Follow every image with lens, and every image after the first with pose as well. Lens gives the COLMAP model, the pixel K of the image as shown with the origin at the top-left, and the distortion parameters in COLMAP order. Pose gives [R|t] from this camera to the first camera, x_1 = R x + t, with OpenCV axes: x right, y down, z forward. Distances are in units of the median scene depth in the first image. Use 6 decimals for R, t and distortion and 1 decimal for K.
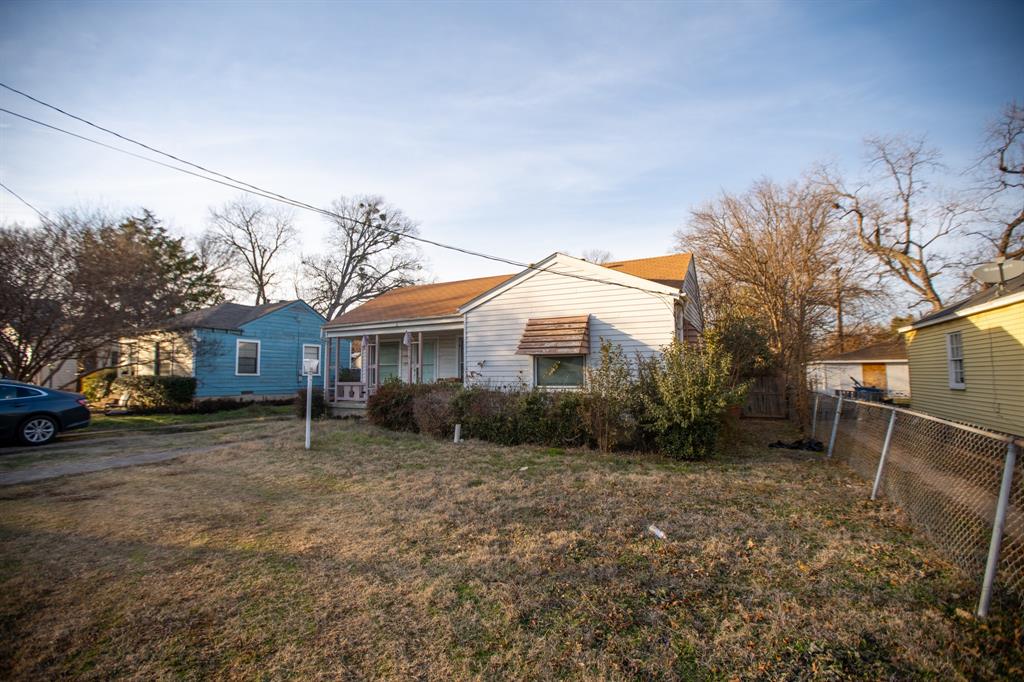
lens RADIAL K [[464.0, 0, 512.0], [0, 464.0, 341.0], [0, 0, 1]] dist [-0.051934, 0.000251]
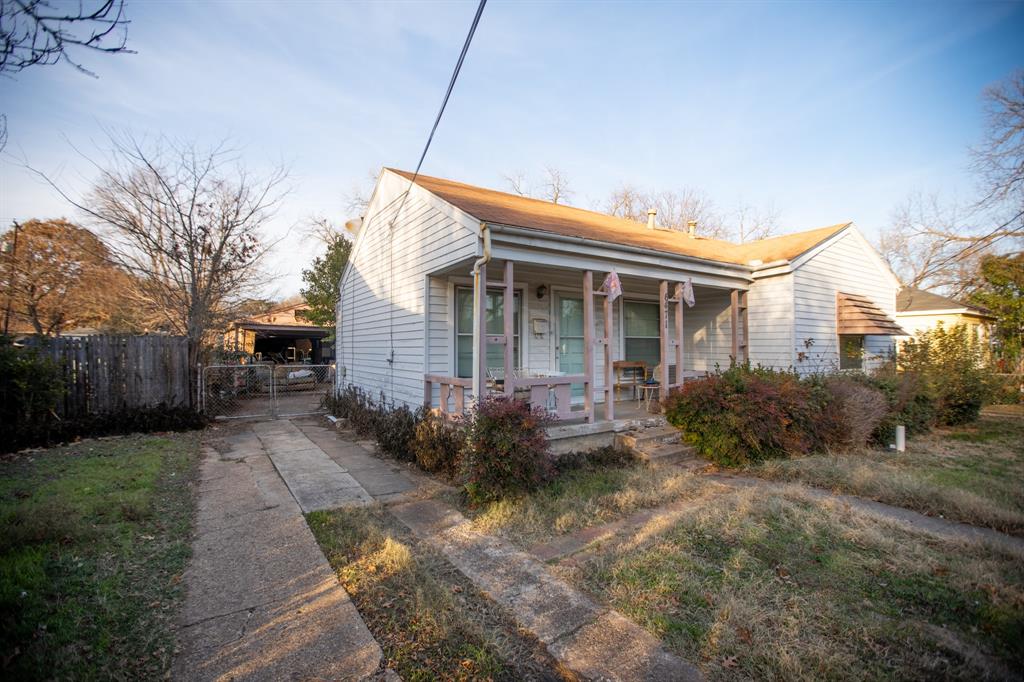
lens RADIAL K [[464.0, 0, 512.0], [0, 464.0, 341.0], [0, 0, 1]] dist [-0.051934, 0.000251]
pose [[0.507377, 0.021928, 0.861445, -0.790421], [-0.067947, 0.997582, 0.014626, 0.057737], [-0.859041, -0.065953, 0.507640, 0.886694]]
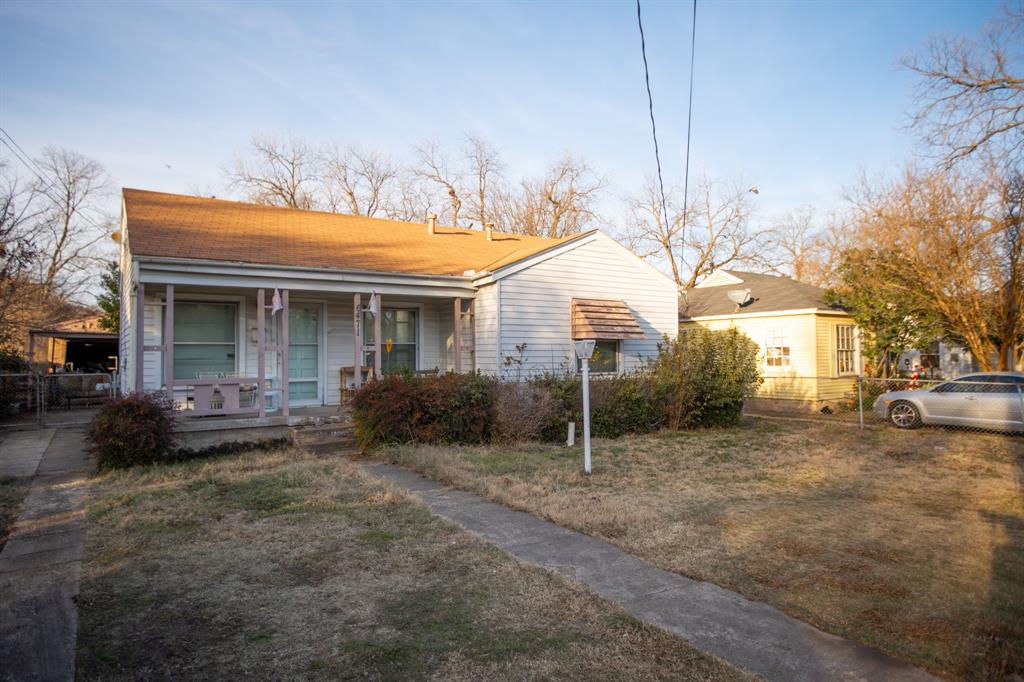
lens RADIAL K [[603.9, 0, 512.8], [0, 603.9, 356.1], [0, 0, 1]] dist [-0.011764, 0.001854]
pose [[0.487954, 0.003346, 0.872863, -0.825068], [-0.059524, 0.997792, 0.029451, 0.029308], [-0.870838, -0.066327, 0.487076, 0.436625]]
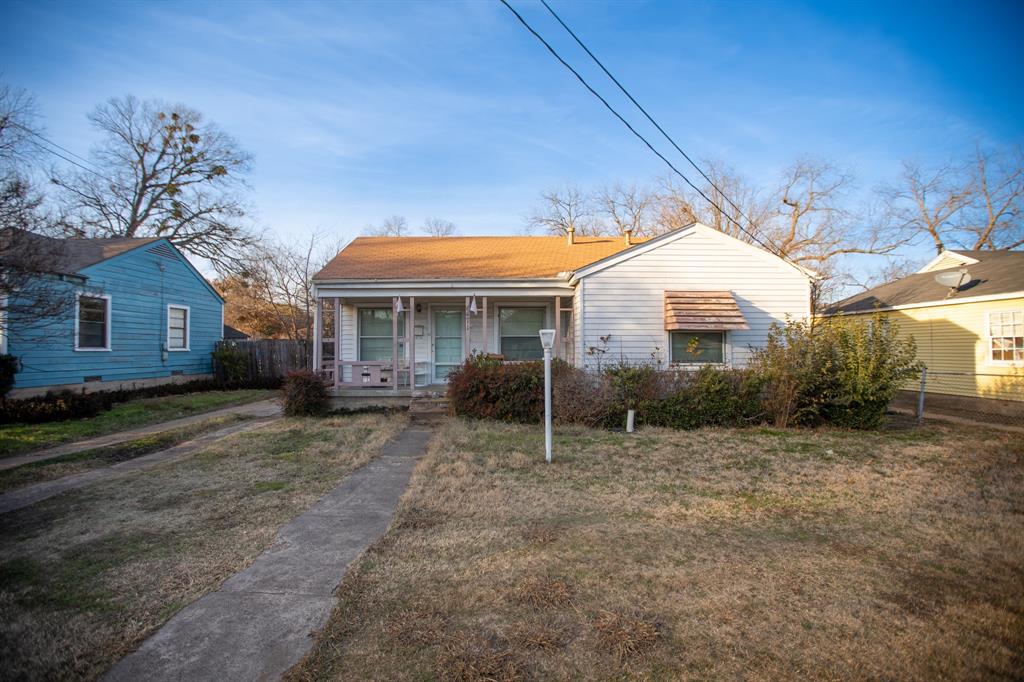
lens RADIAL K [[462.6, 0, 508.7], [0, 462.6, 346.3], [0, 0, 1]] dist [-0.033342, 0.001061]
pose [[0.878949, 0.007161, 0.476863, -0.538395], [-0.038634, 0.997670, 0.056227, 0.018737], [-0.475349, -0.067844, 0.877177, 0.282092]]
